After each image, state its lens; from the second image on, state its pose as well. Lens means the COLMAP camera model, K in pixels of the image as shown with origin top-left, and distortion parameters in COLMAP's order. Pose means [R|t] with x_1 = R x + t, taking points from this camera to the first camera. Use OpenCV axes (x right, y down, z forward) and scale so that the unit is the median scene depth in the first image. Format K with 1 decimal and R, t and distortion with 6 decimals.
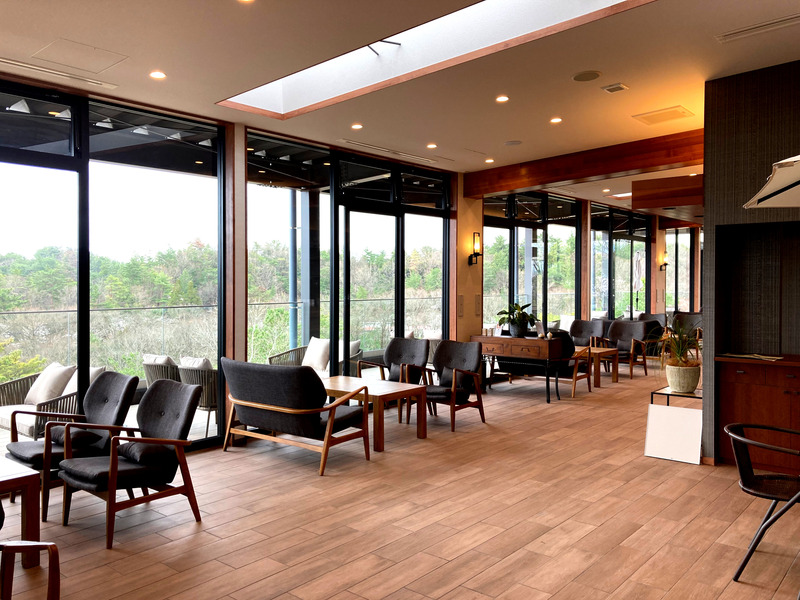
lens RADIAL K [[625.1, 0, 397.9], [0, 625.1, 311.4], [0, 0, 1]] dist [0.000565, -0.002019]
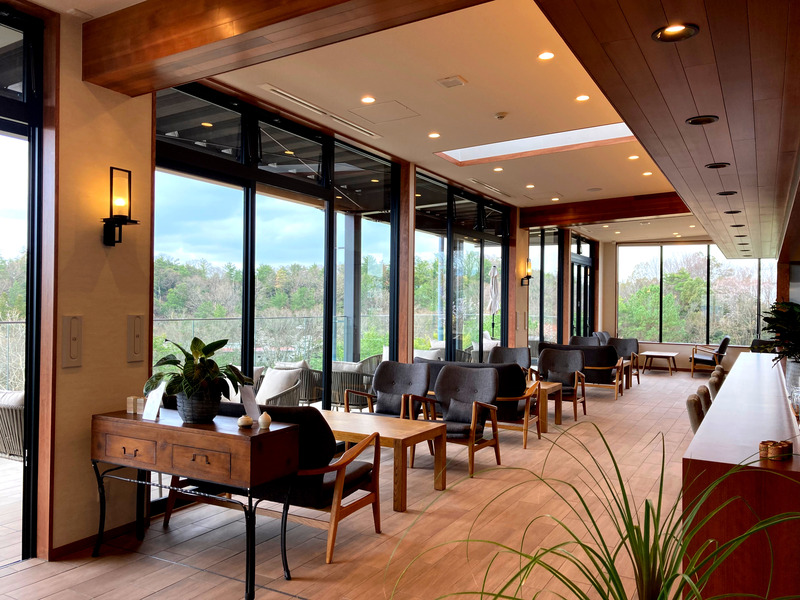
lens RADIAL K [[651.0, 0, 400.0], [0, 651.0, 300.0], [0, 0, 1]] dist [0.186636, -0.000836]
pose [[0.976894, 0.023767, 0.212398, 0.162614], [-0.013242, 0.998619, -0.050841, -0.012303], [-0.213313, 0.046854, 0.975860, 0.387602]]
